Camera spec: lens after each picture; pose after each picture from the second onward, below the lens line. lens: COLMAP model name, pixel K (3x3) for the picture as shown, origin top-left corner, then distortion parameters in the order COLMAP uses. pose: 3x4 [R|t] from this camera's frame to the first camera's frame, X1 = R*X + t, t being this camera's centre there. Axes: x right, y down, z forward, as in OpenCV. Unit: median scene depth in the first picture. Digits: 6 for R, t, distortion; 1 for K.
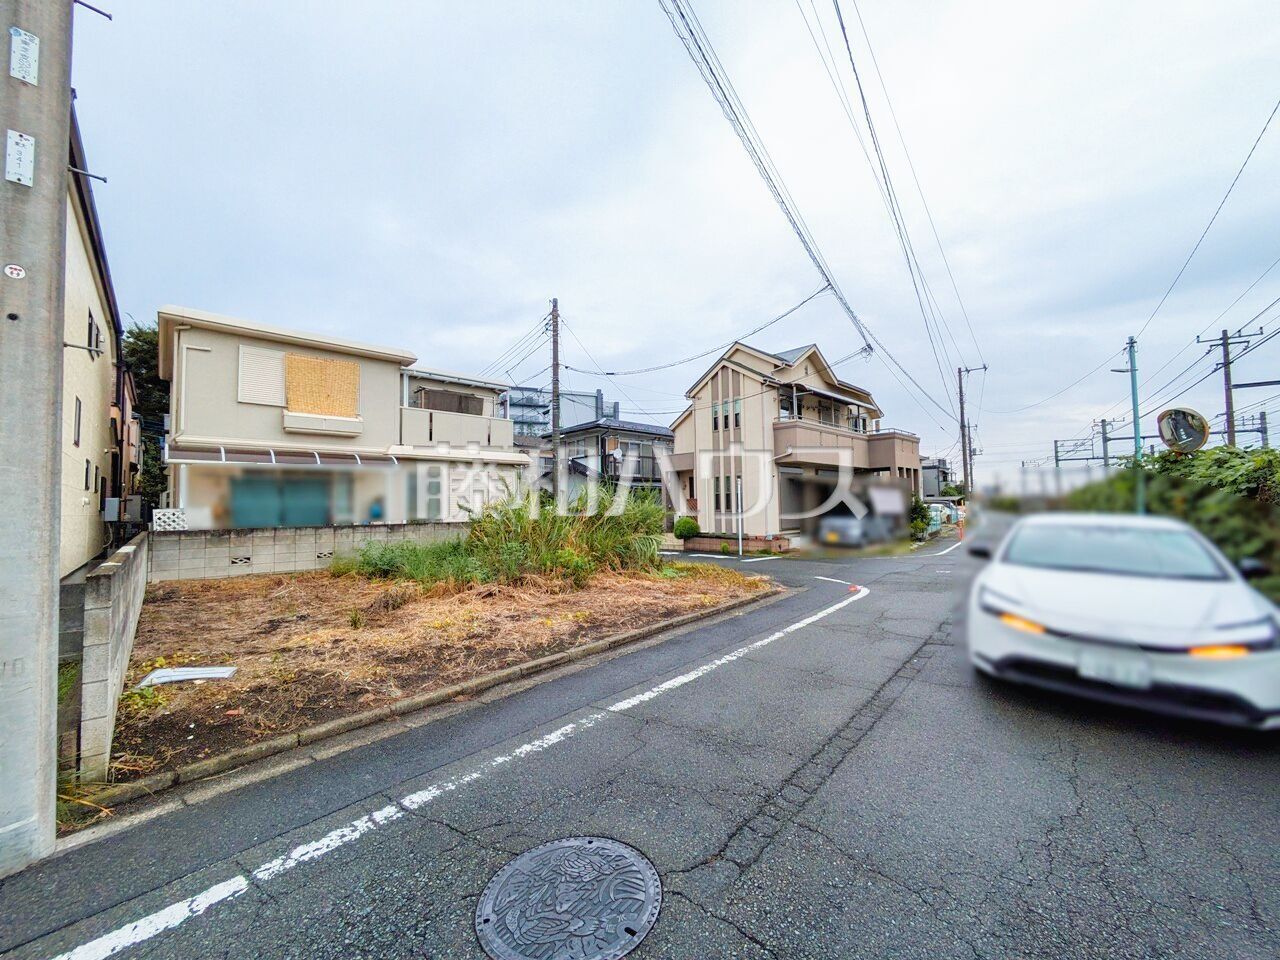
lens RADIAL K [[504.0, 0, 640.2], [0, 504.0, 483.4], [0, 0, 1]] dist [-0.002577, 0.000803]
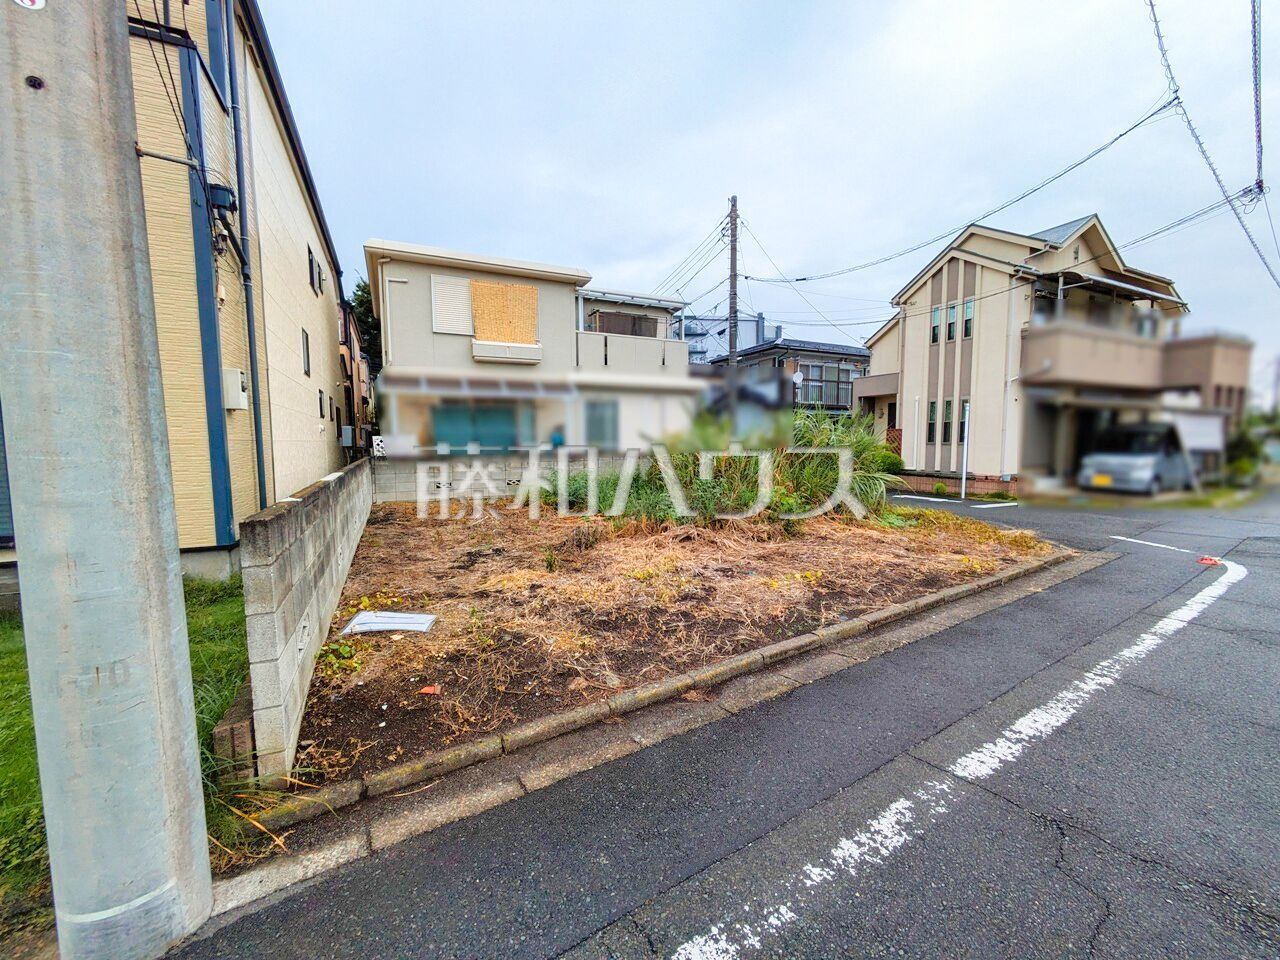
lens RADIAL K [[504.3, 0, 642.6], [0, 504.3, 482.5], [0, 0, 1]] dist [-0.000164, 0.000565]
pose [[0.954802, 0.034180, -0.295270, -0.096645], [0.005745, 0.991059, 0.133302, 0.010038], [0.297186, -0.128974, 0.946069, 0.142706]]
